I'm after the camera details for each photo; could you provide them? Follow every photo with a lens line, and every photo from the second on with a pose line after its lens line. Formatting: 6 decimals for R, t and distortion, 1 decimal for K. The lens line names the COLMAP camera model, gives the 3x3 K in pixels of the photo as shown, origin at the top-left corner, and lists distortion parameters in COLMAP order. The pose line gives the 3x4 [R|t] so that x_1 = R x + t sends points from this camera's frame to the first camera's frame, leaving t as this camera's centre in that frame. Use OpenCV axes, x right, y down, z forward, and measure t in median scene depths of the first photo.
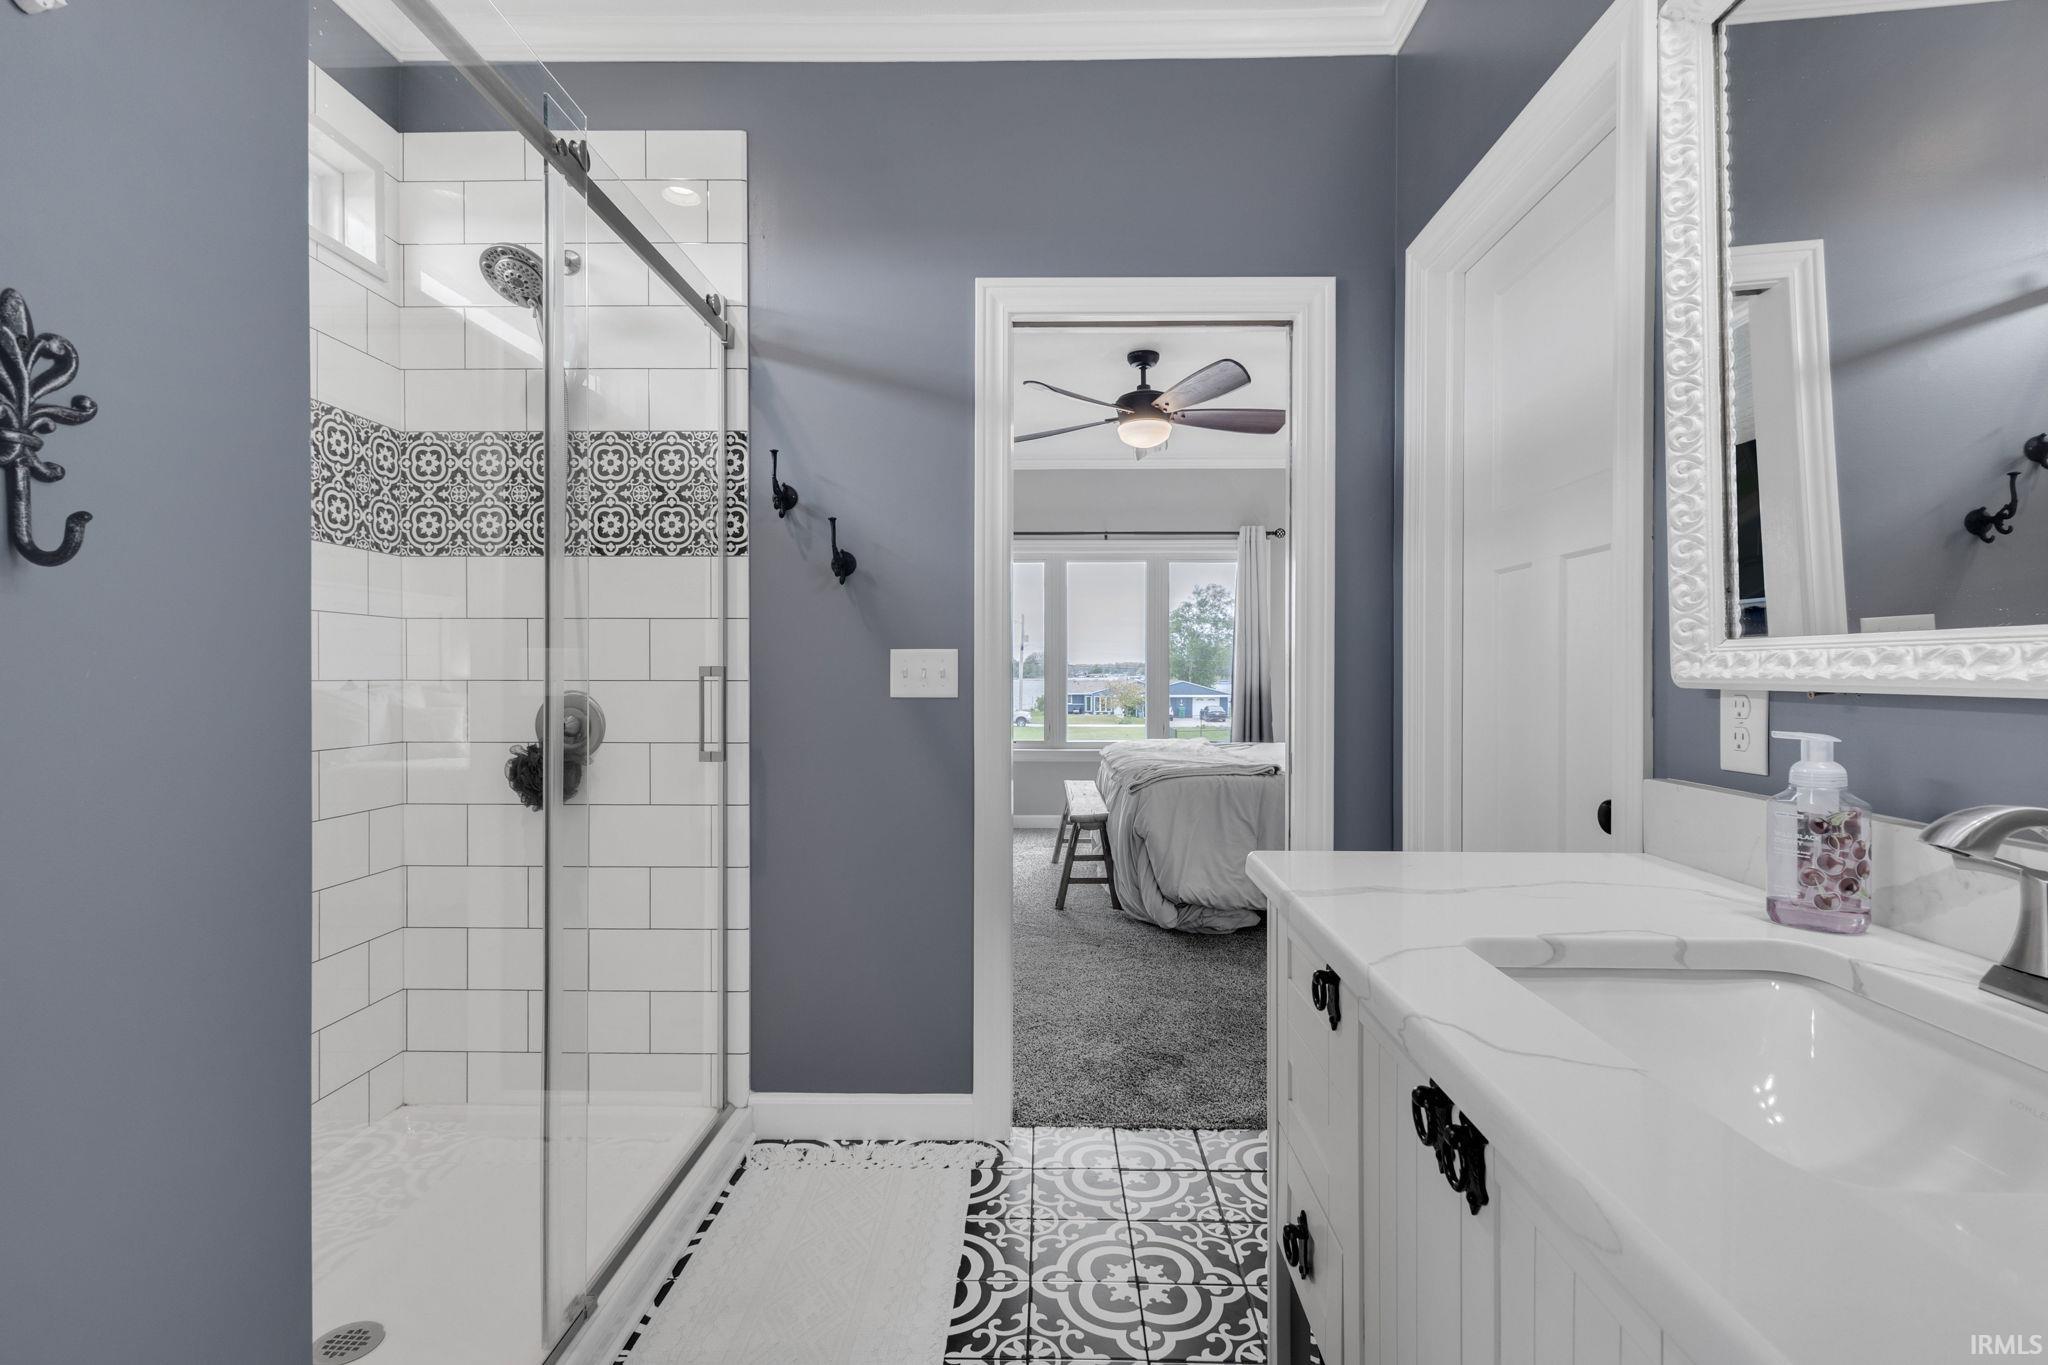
lens RADIAL K [[941.4, 0, 1026.6], [0, 941.4, 677.8], [0, 0, 1]] dist [0.011266, -0.002238]
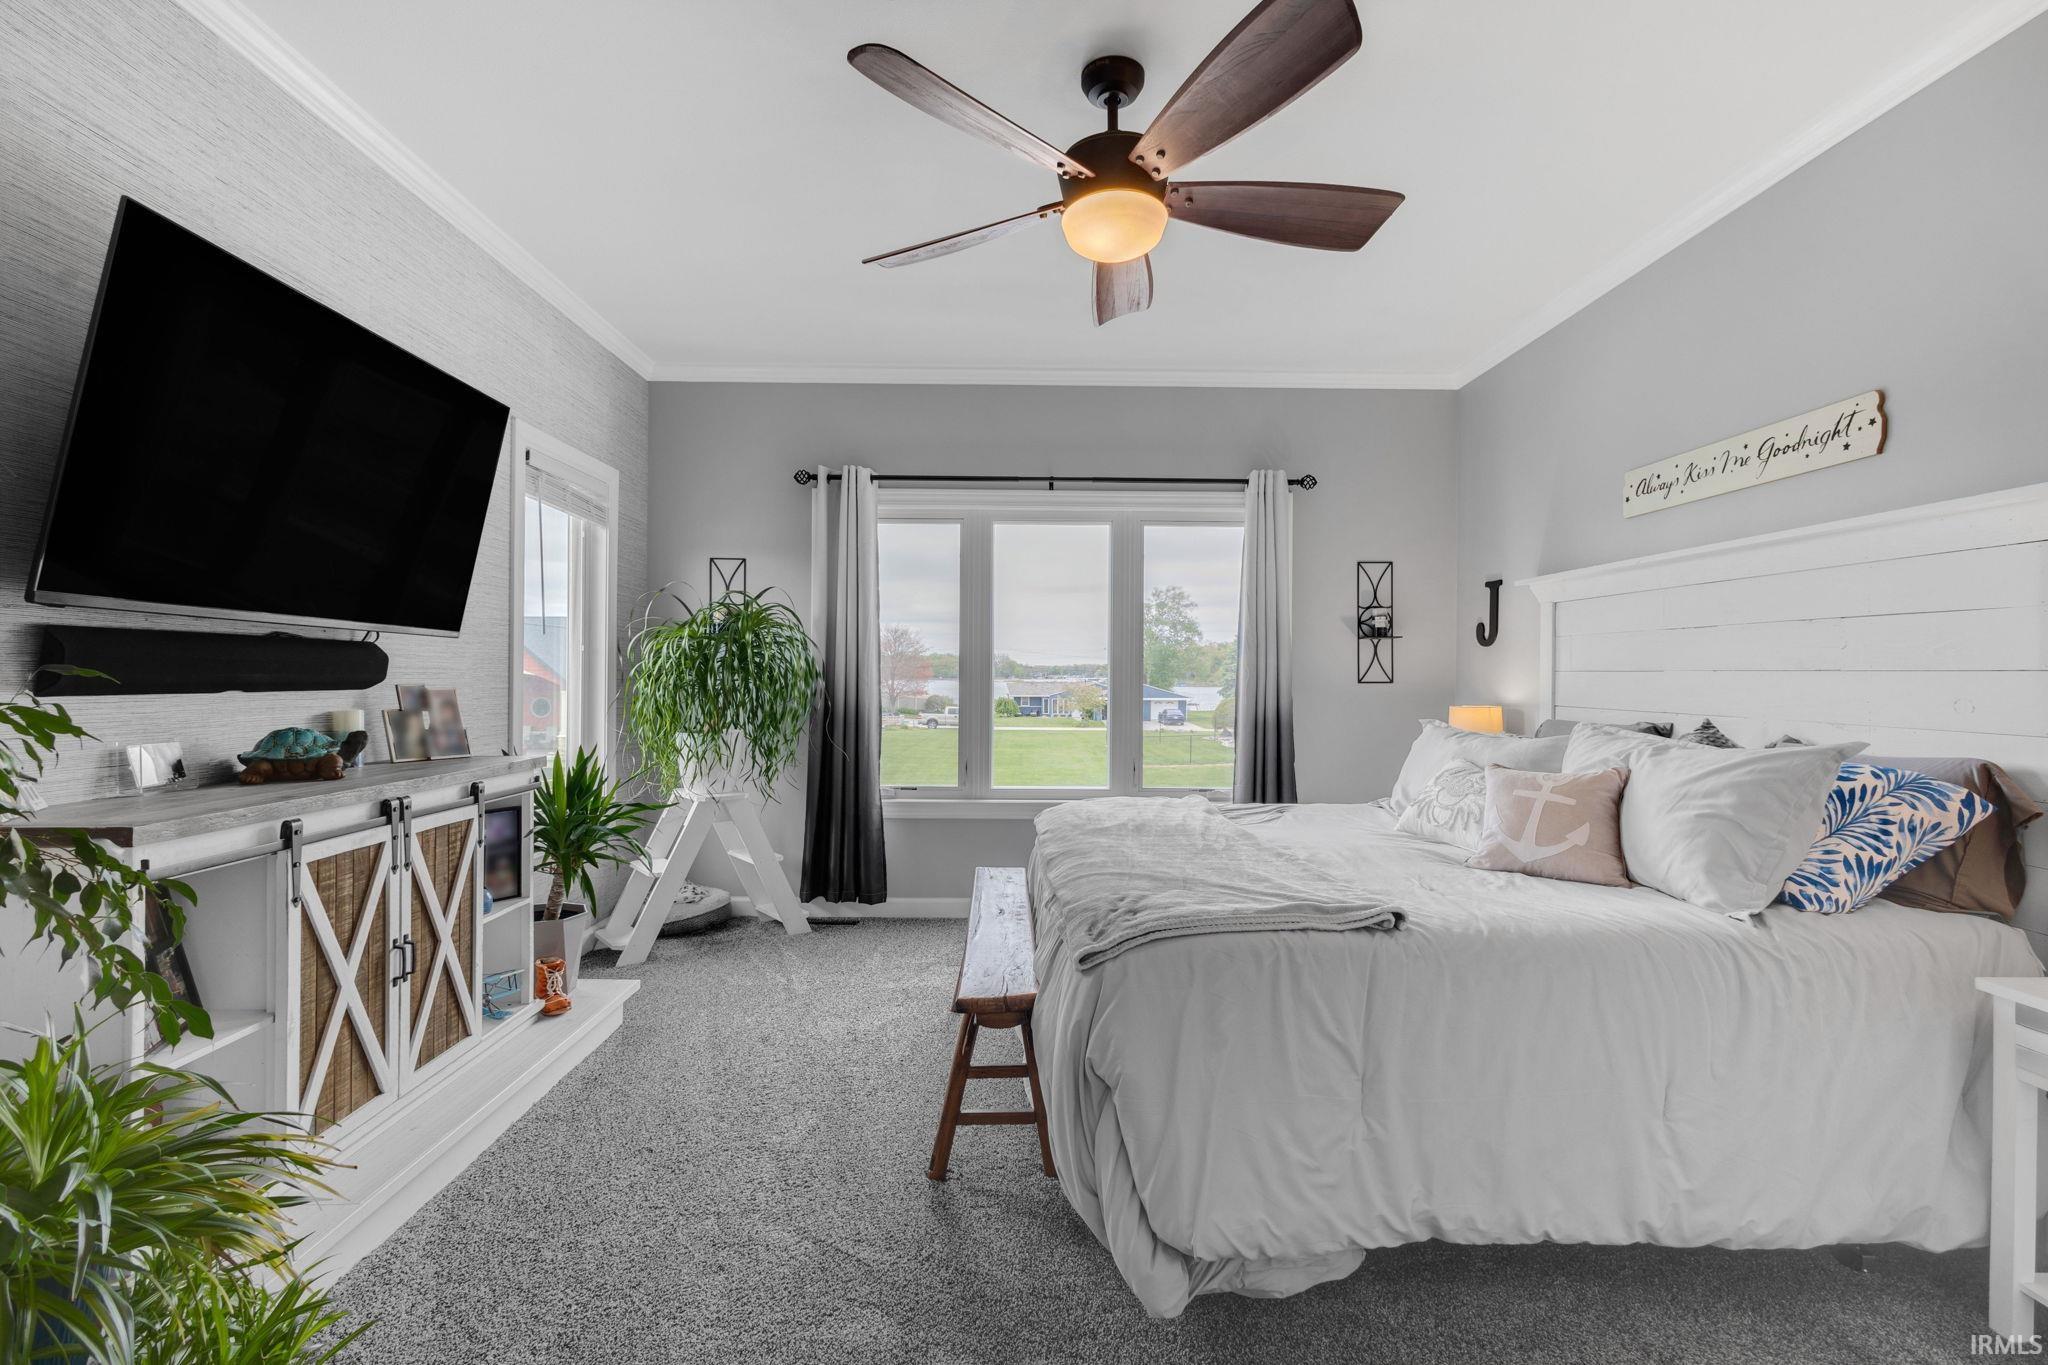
lens RADIAL K [[941.4, 0, 1026.5], [0, 941.4, 677.8], [0, 0, 1]] dist [0.011266, -0.002238]
pose [[0.999013, 0.006741, 0.043903, 0.058145], [-0.006685, 0.999977, -0.001404, -0.016657], [-0.043912, 0.001110, 0.999035, 0.501736]]
